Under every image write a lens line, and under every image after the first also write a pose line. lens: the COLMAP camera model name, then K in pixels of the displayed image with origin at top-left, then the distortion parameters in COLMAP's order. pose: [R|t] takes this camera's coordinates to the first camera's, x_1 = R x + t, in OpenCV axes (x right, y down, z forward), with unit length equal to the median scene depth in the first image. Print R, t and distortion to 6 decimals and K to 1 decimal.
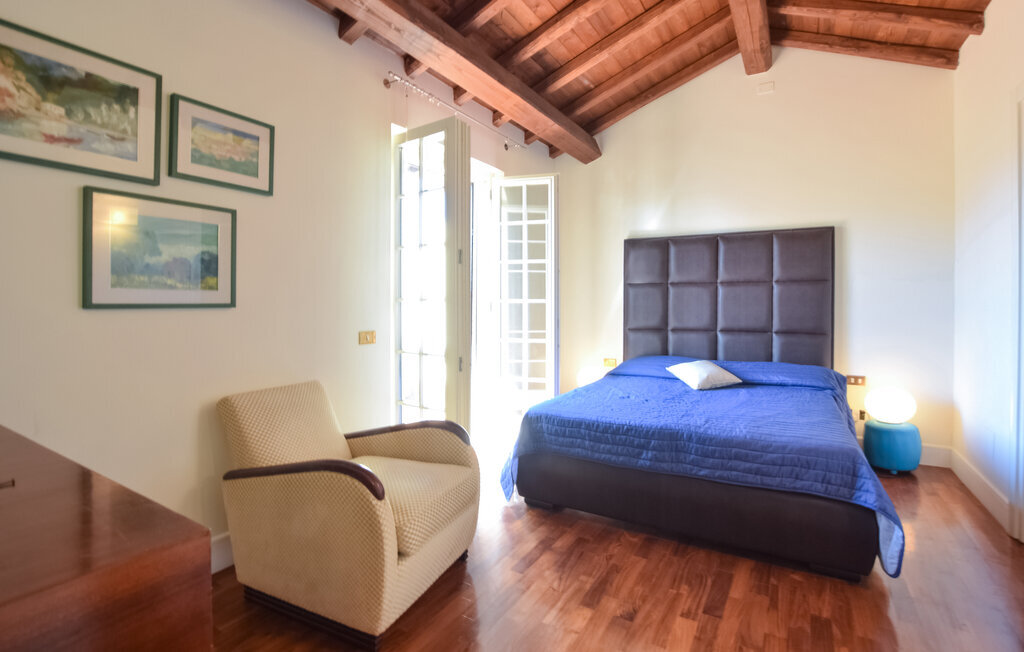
lens RADIAL K [[475.3, 0, 528.8], [0, 475.3, 305.1], [0, 0, 1]] dist [-0.028343, 0.001765]
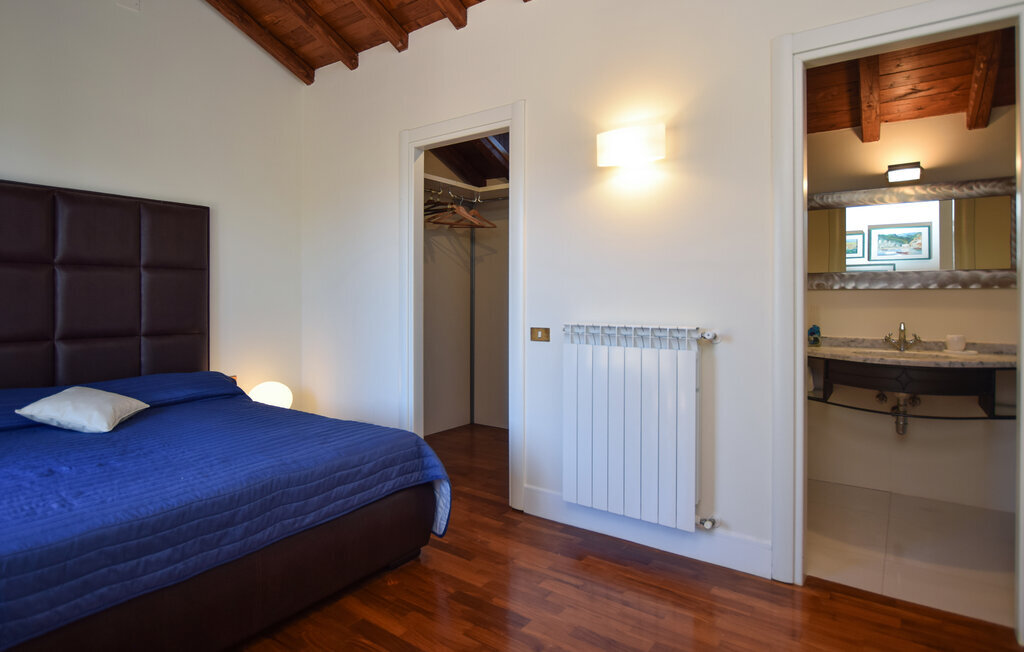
lens RADIAL K [[545.3, 0, 492.6], [0, 545.3, 300.8], [0, 0, 1]] dist [-0.029693, -0.003161]
pose [[0.108897, -0.002919, 0.994049, -0.474234], [0.001351, 0.999995, 0.002789, 0.003966], [-0.994052, 0.001039, 0.108900, 0.639252]]
